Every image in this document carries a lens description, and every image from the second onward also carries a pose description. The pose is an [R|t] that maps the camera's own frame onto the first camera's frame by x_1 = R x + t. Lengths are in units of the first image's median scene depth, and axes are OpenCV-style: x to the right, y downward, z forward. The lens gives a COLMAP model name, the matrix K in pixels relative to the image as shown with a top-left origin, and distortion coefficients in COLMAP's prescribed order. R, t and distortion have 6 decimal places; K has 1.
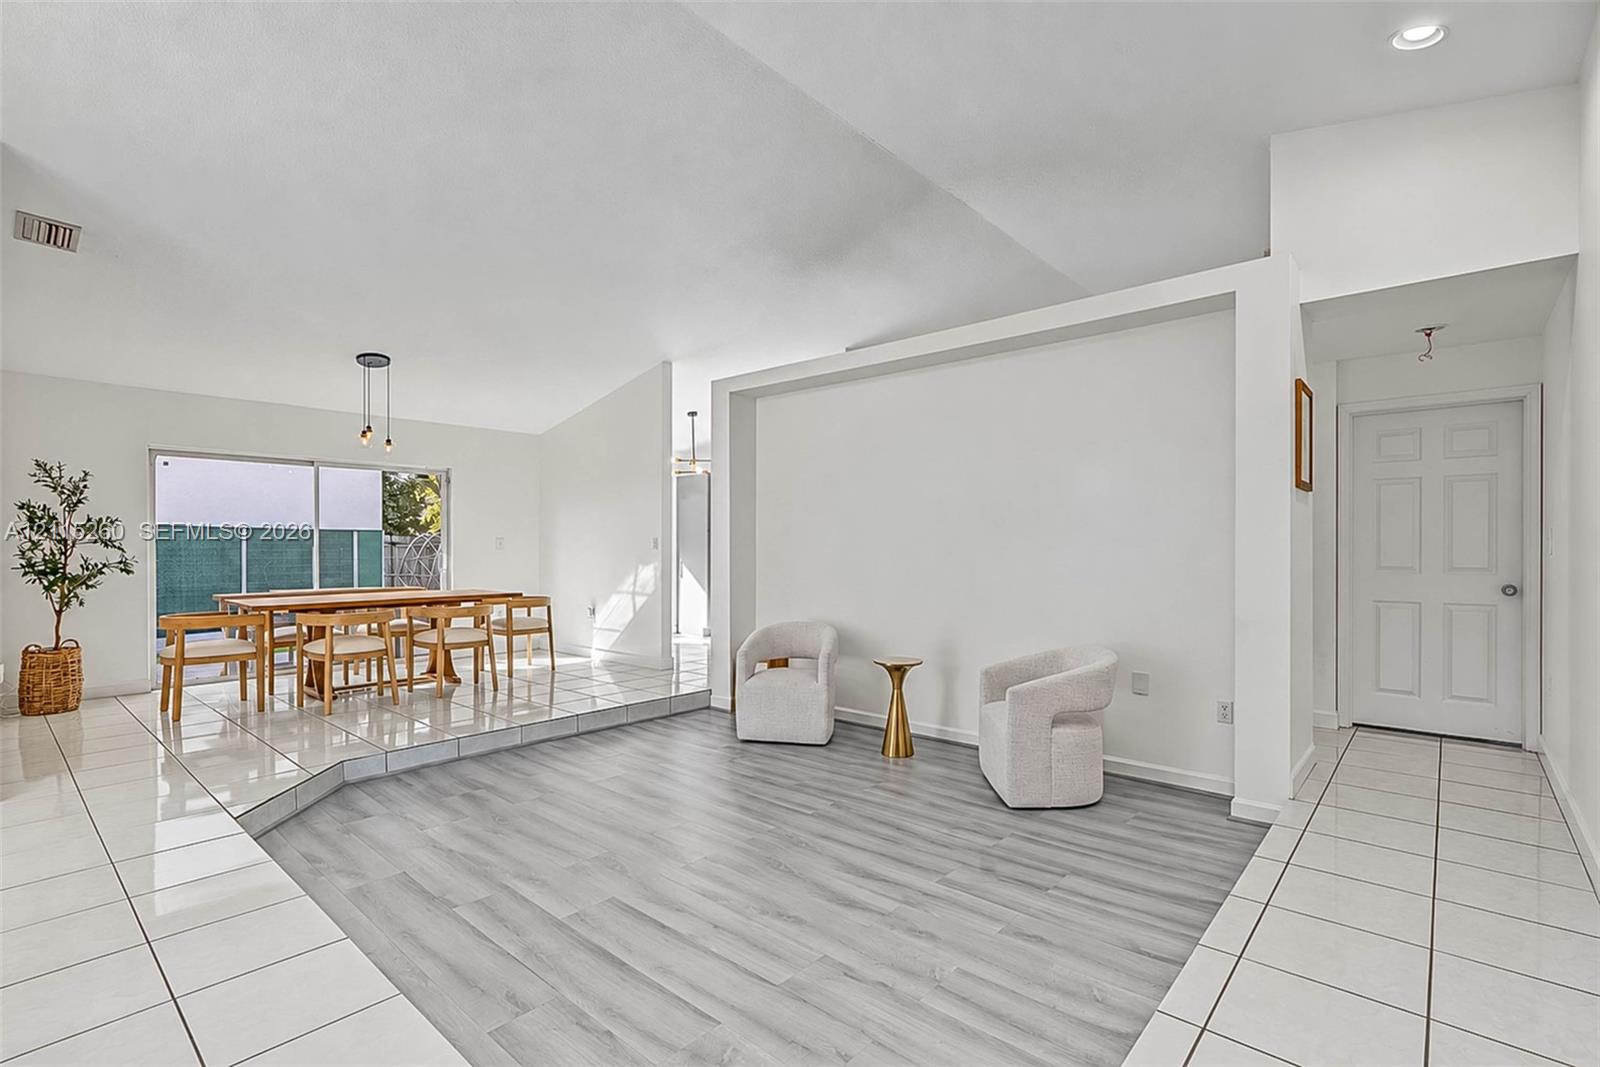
lens RADIAL K [[729.7, 0, 786.9], [0, 729.7, 543.0], [0, 0, 1]] dist [0.000304, 0.001434]
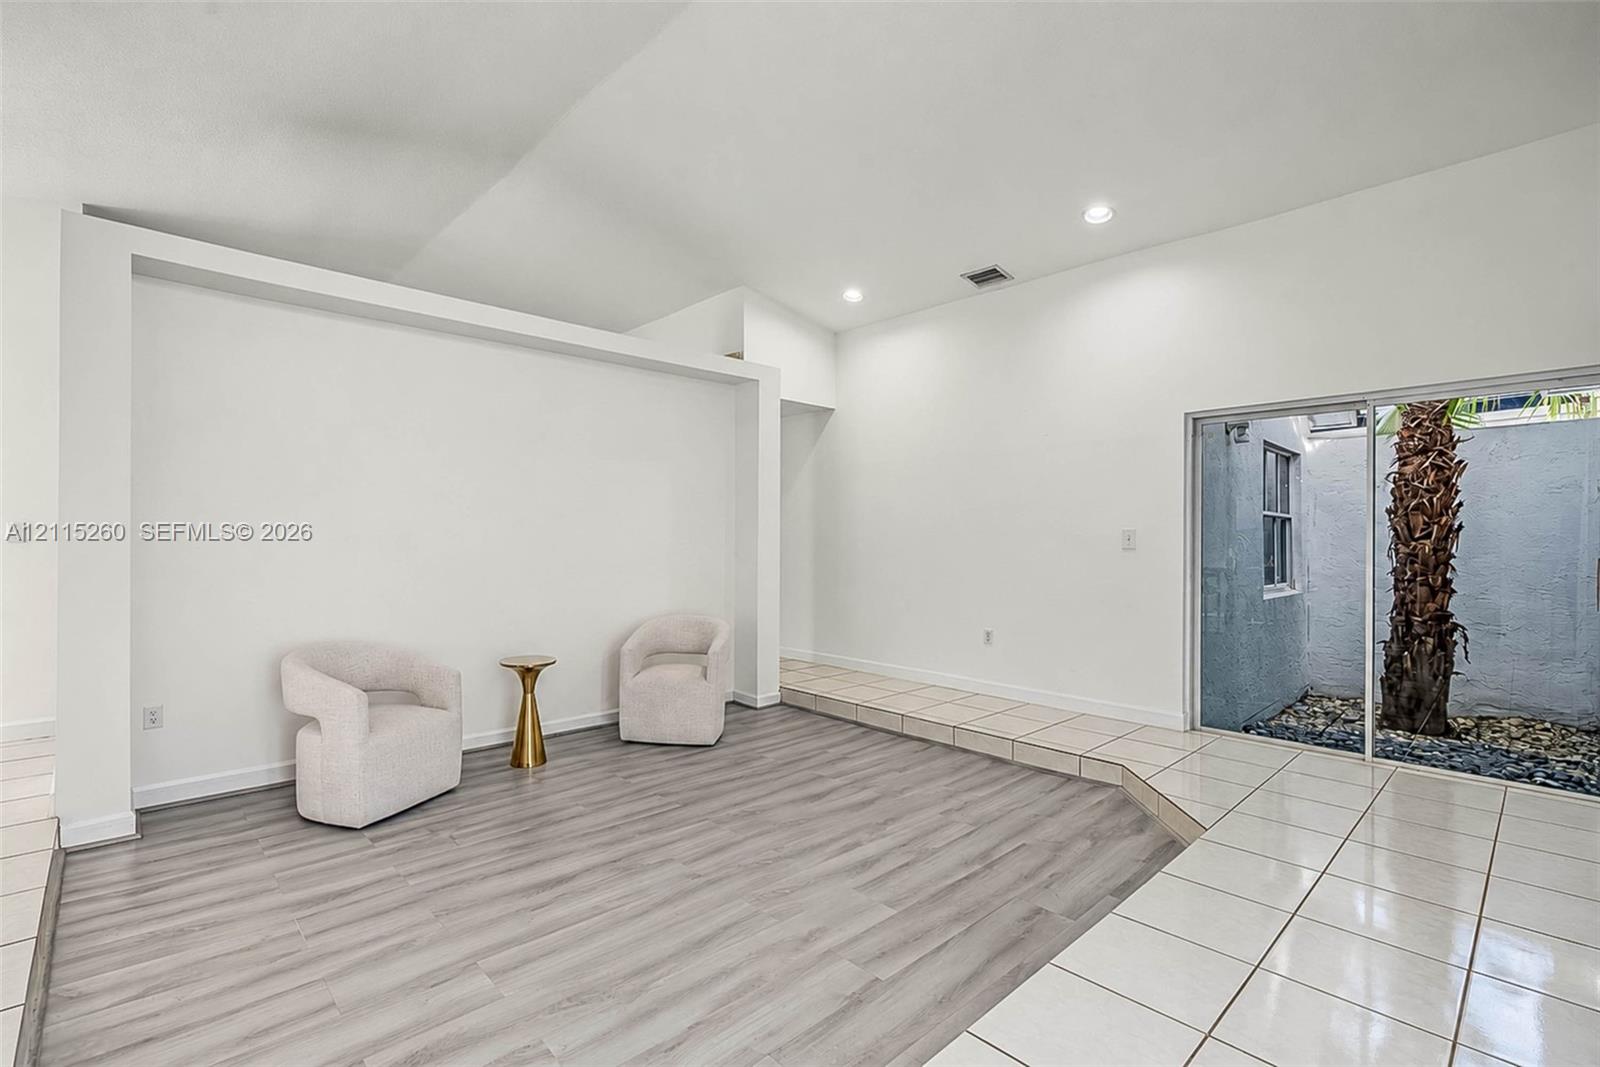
lens RADIAL K [[729.7, 0, 786.0], [0, 729.7, 536.5], [0, 0, 1]] dist [0.000304, 0.001434]
pose [[0.088611, 0.004268, 0.996057, -1.050121], [-0.009865, 0.999946, -0.003407, 0.002873], [-0.996017, -0.009524, 0.088648, 0.845470]]
